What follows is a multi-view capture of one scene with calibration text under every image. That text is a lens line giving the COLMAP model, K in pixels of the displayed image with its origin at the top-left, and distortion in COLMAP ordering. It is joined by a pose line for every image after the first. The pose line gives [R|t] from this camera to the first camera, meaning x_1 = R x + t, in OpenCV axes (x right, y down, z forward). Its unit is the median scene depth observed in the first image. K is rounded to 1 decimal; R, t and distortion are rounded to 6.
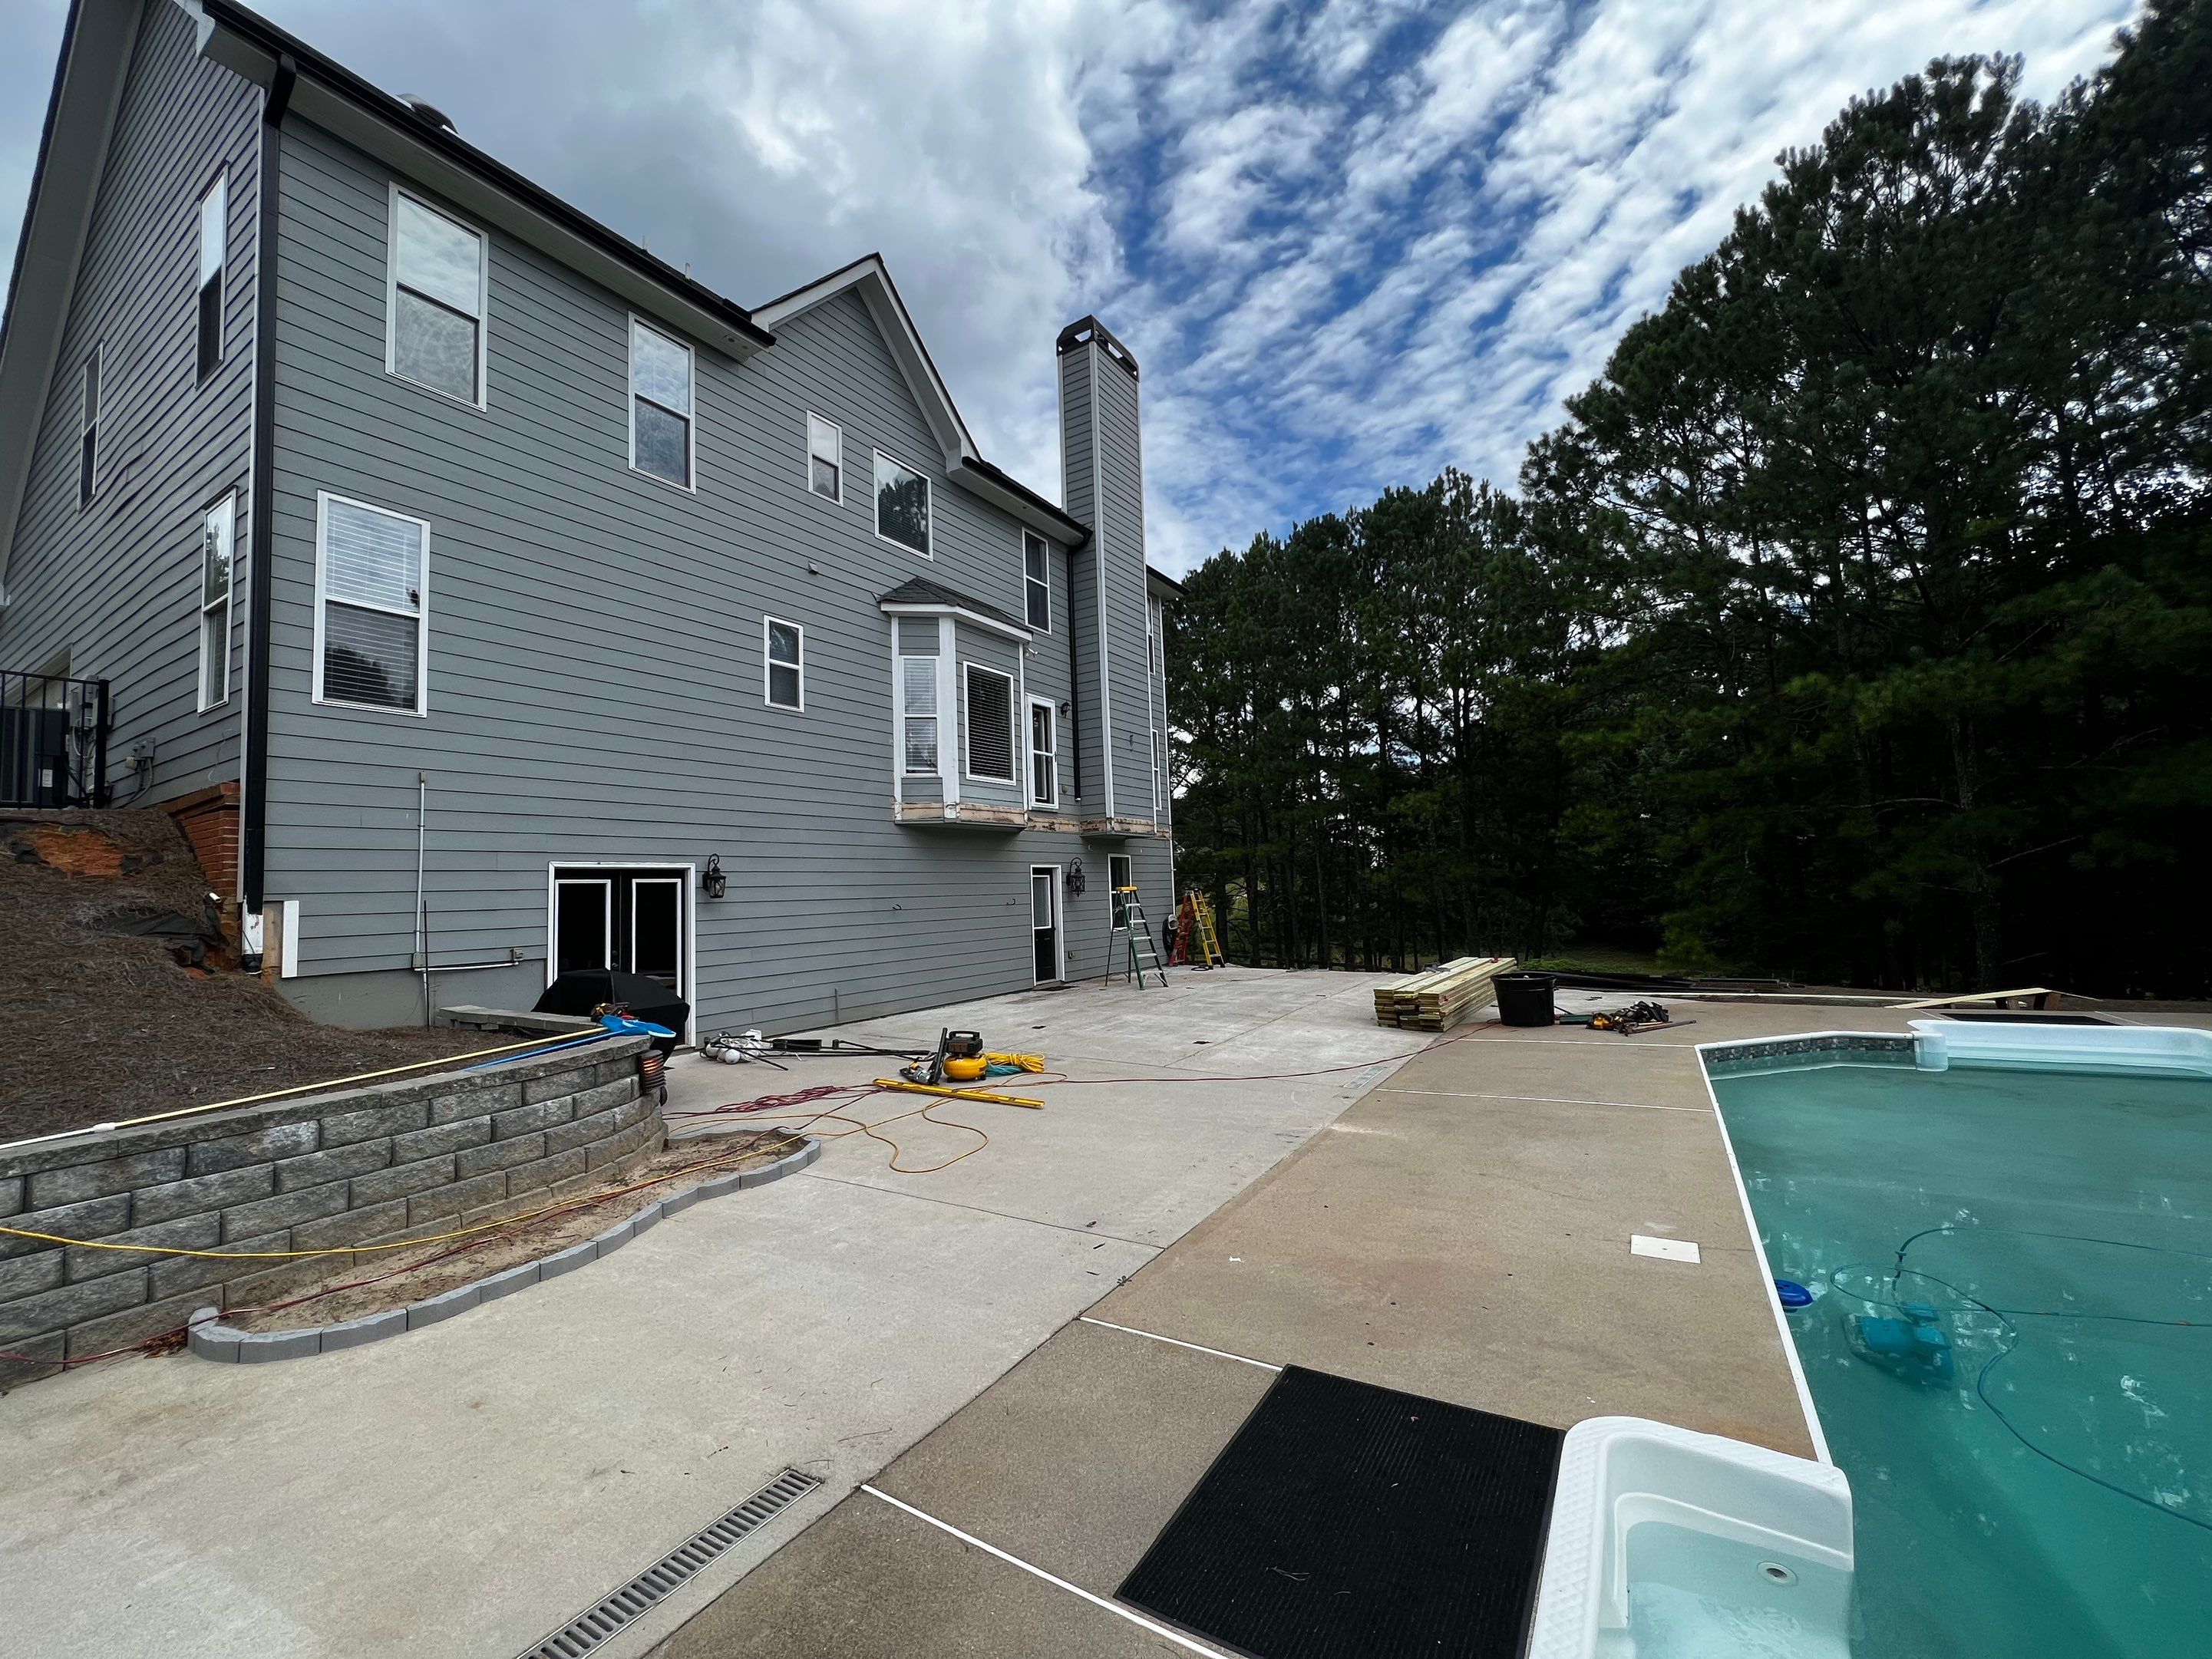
lens RADIAL K [[884.0, 0, 1098.3], [0, 884.0, 837.4], [0, 0, 1]] dist [0.000191, 0.000103]
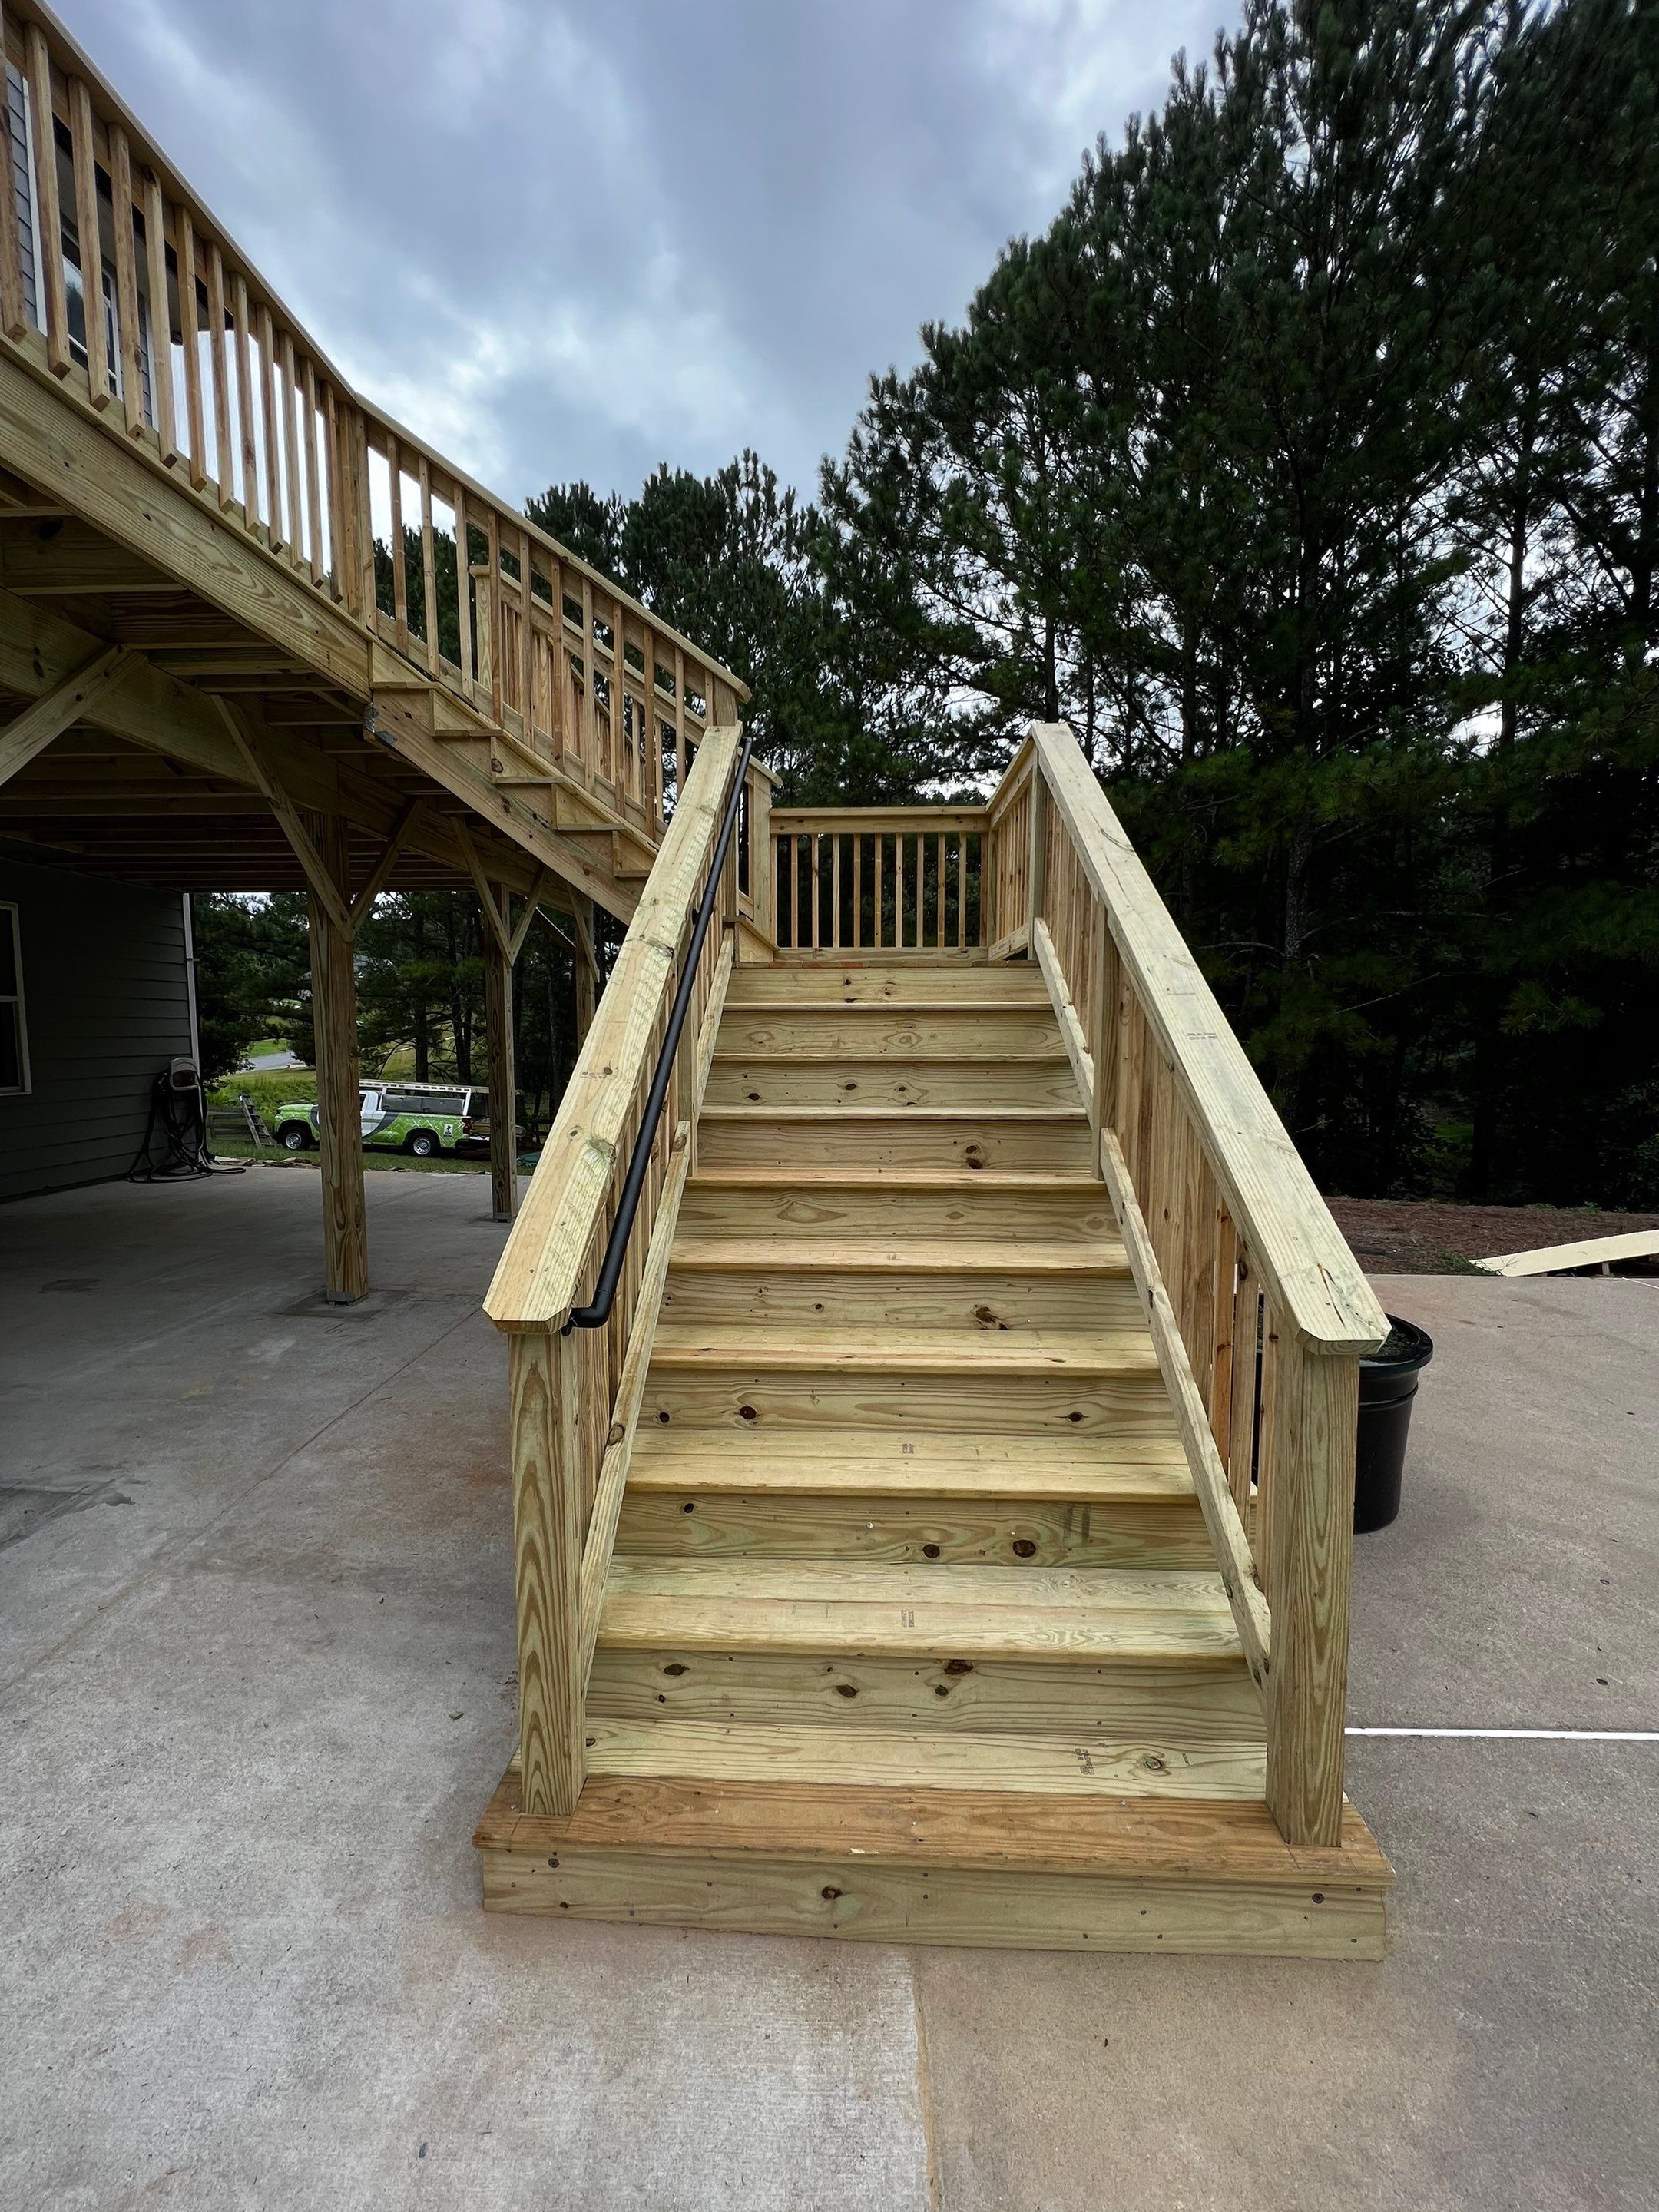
lens RADIAL K [[884.1, 0, 824.1], [0, 884.1, 1102.6], [0, 0, 1]] dist [0.000191, 0.000103]
pose [[0.864846, -0.000371, 0.502038, 0.160550], [-0.069111, 0.990391, 0.119788, 0.037329], [-0.497258, -0.138295, 0.856510, 0.508870]]
